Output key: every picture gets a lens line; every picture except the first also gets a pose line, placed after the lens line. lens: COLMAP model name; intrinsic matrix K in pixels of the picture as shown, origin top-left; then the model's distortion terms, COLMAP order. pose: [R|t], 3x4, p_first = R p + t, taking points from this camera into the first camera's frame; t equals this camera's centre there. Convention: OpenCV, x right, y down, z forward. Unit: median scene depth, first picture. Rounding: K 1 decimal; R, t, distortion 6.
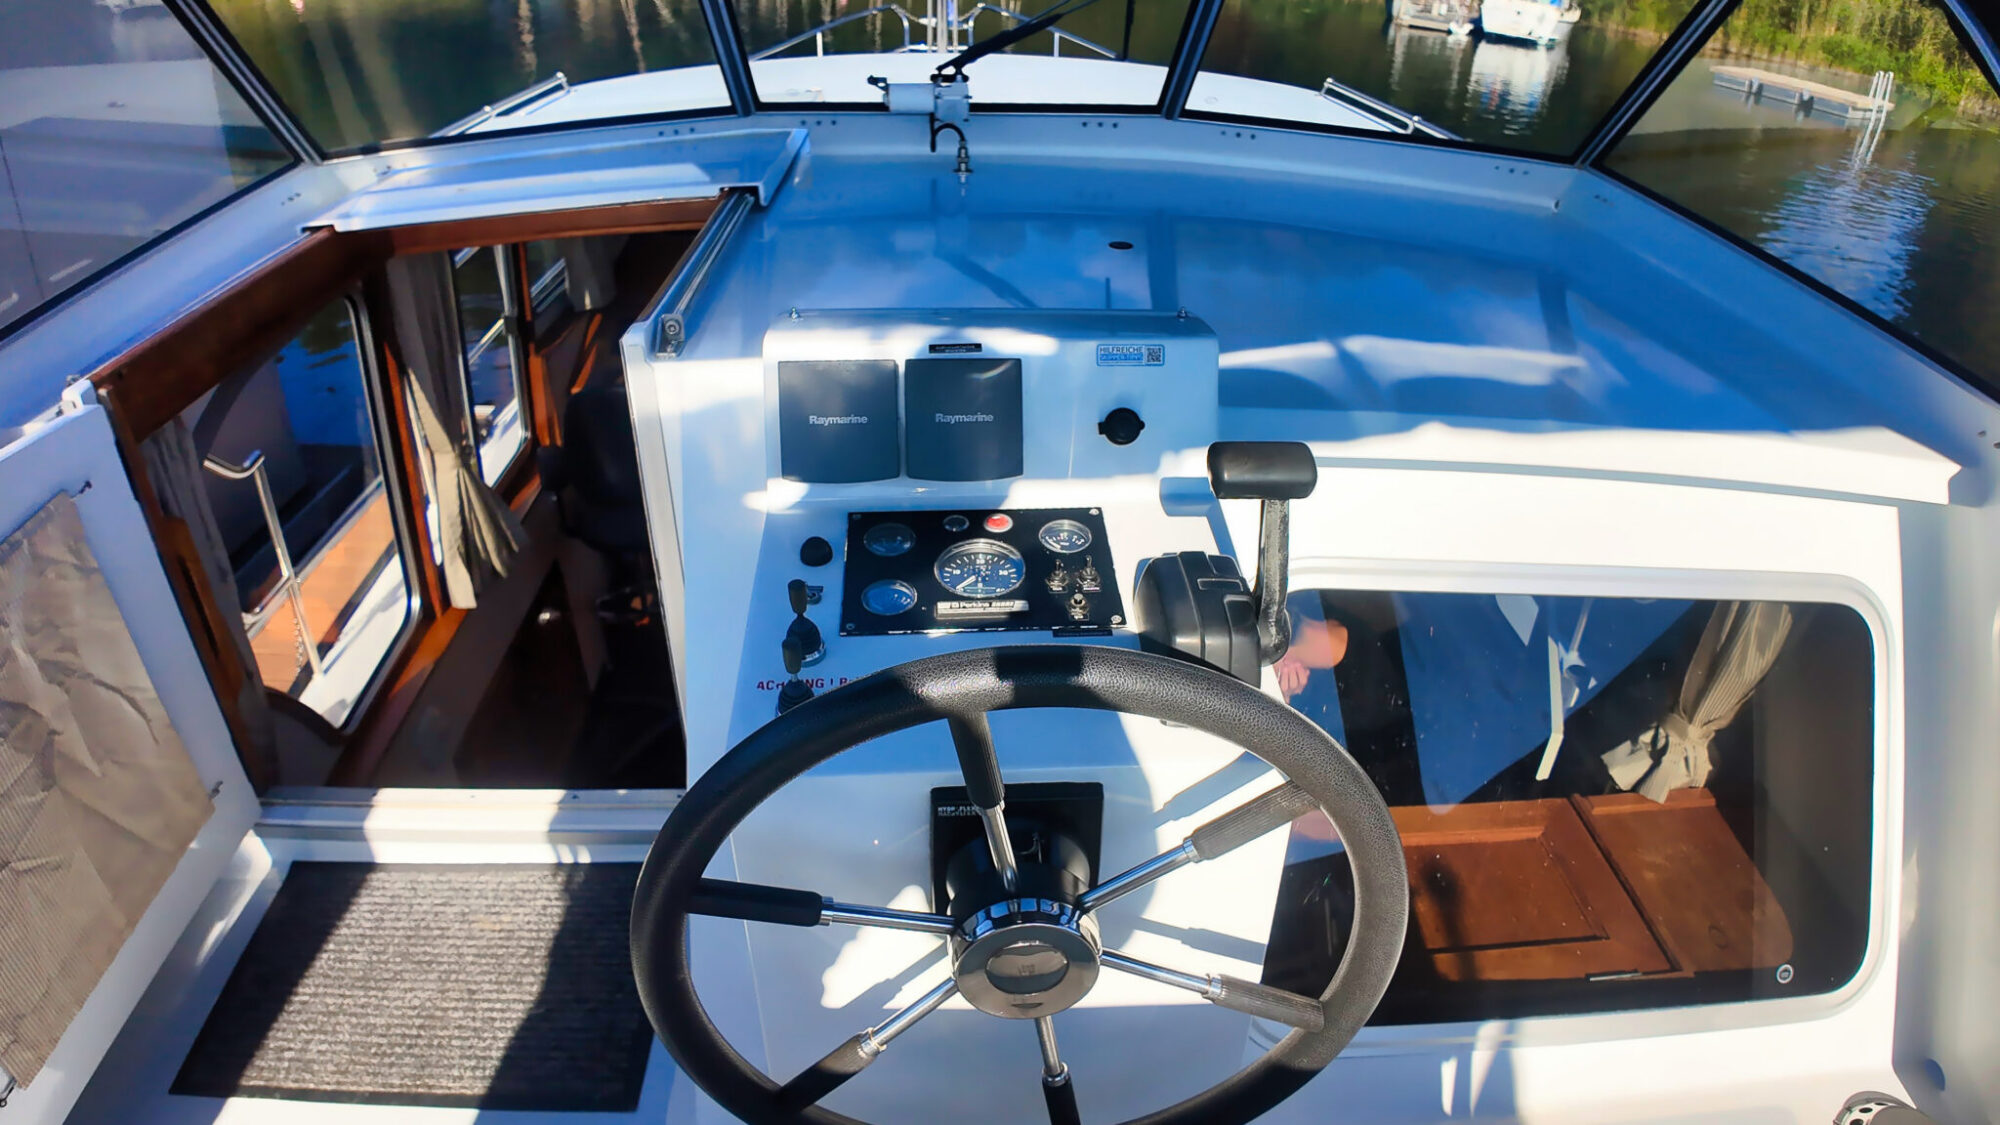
lens RADIAL K [[1160.8, 0, 1005.7], [0, 1160.8, 566.5], [0, 0, 1]] dist [-0.036971, -0.101061]
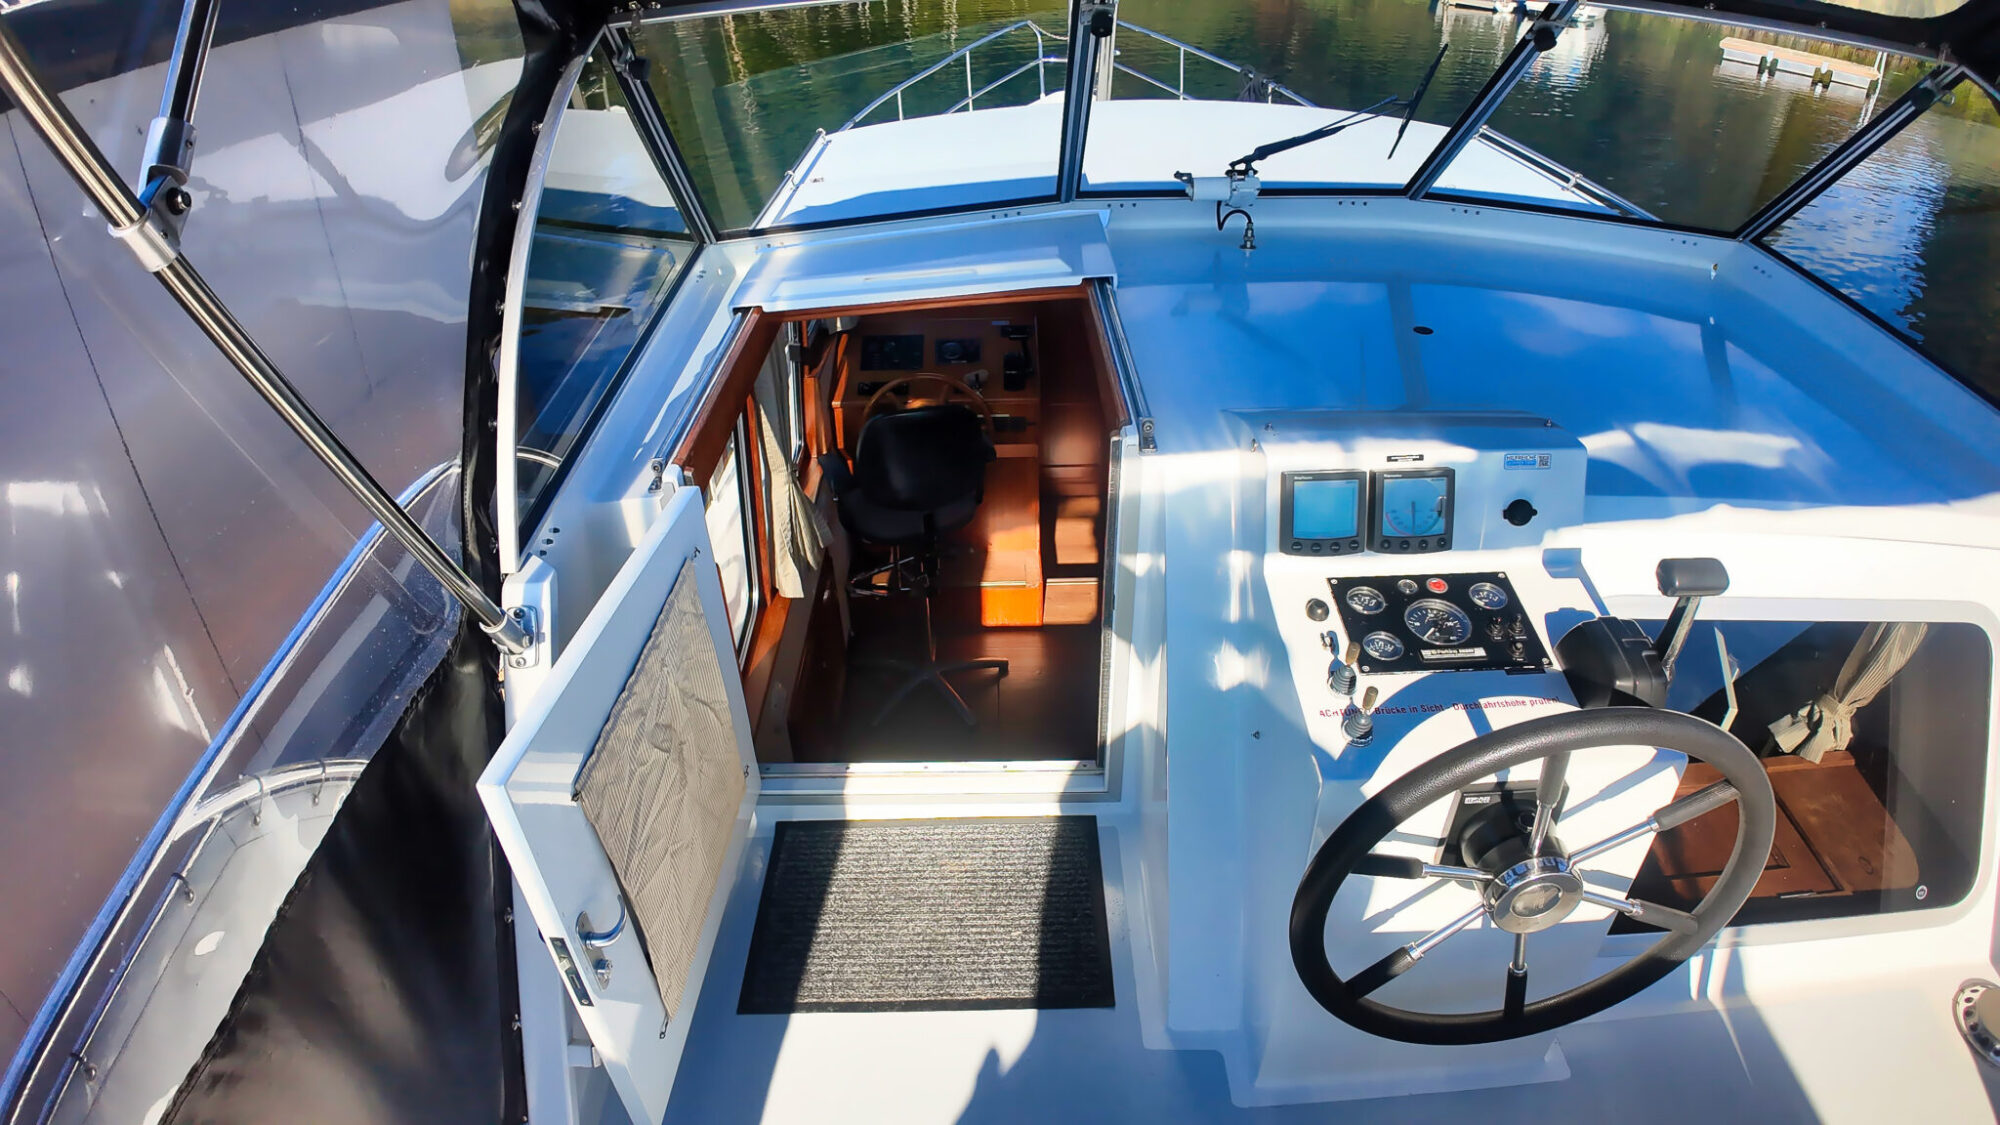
lens RADIAL K [[1097.9, 0, 987.9], [0, 1097.9, 564.1], [0, 0, 1]] dist [-0.097393, -0.016420]
pose [[0.998615, -0.005543, -0.052318, -0.334516], [0.008237, 0.998643, 0.051416, -0.094192], [0.051962, -0.051776, 0.997306, -0.218828]]
